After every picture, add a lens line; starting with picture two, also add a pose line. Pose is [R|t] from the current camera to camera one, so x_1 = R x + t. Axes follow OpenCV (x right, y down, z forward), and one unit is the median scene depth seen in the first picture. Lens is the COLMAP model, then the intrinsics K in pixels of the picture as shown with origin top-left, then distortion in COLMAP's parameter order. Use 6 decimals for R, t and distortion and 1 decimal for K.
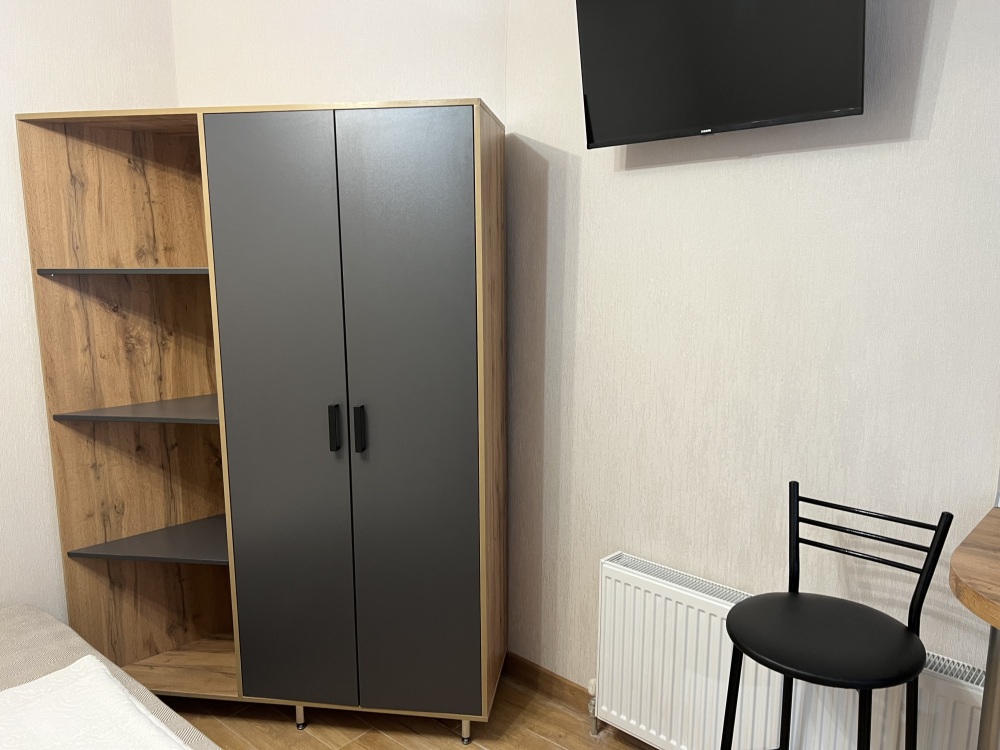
lens RADIAL K [[728.7, 0, 500.9], [0, 728.7, 377.8], [0, 0, 1]] dist [0.063687, -0.107675]
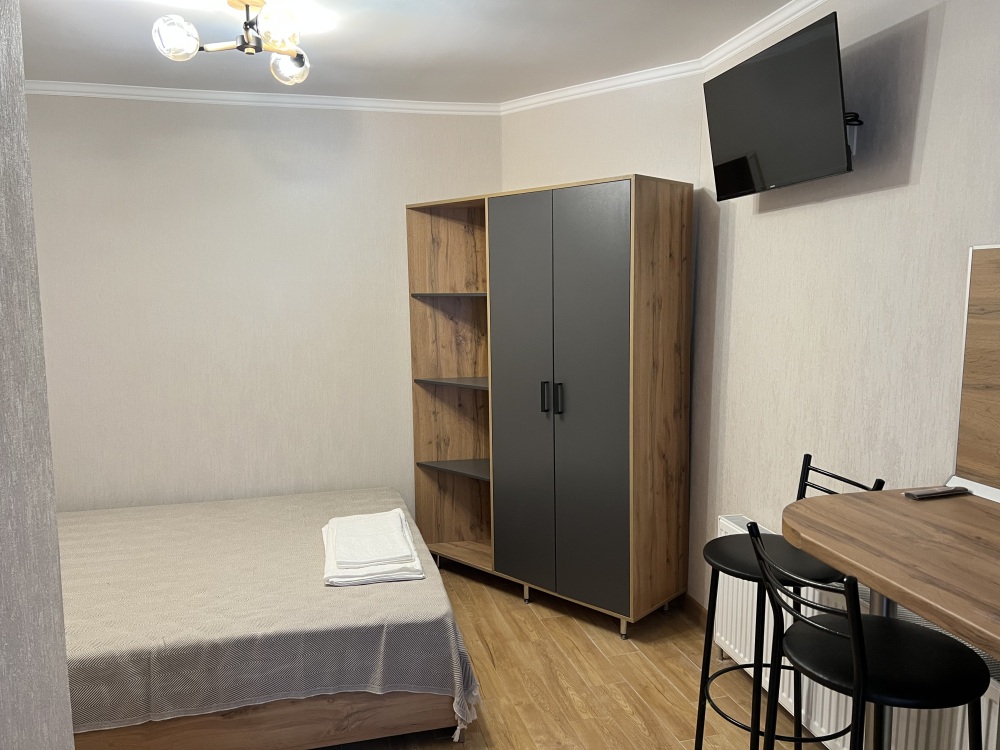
lens RADIAL K [[747.8, 0, 505.4], [0, 747.8, 380.7], [0, 0, 1]] dist [0.059532, -0.065104]
pose [[0.818525, 0.061149, -0.571207, 0.538682], [-0.080685, 0.996700, -0.008920, 0.051048], [0.568777, 0.053389, 0.820757, -0.292866]]
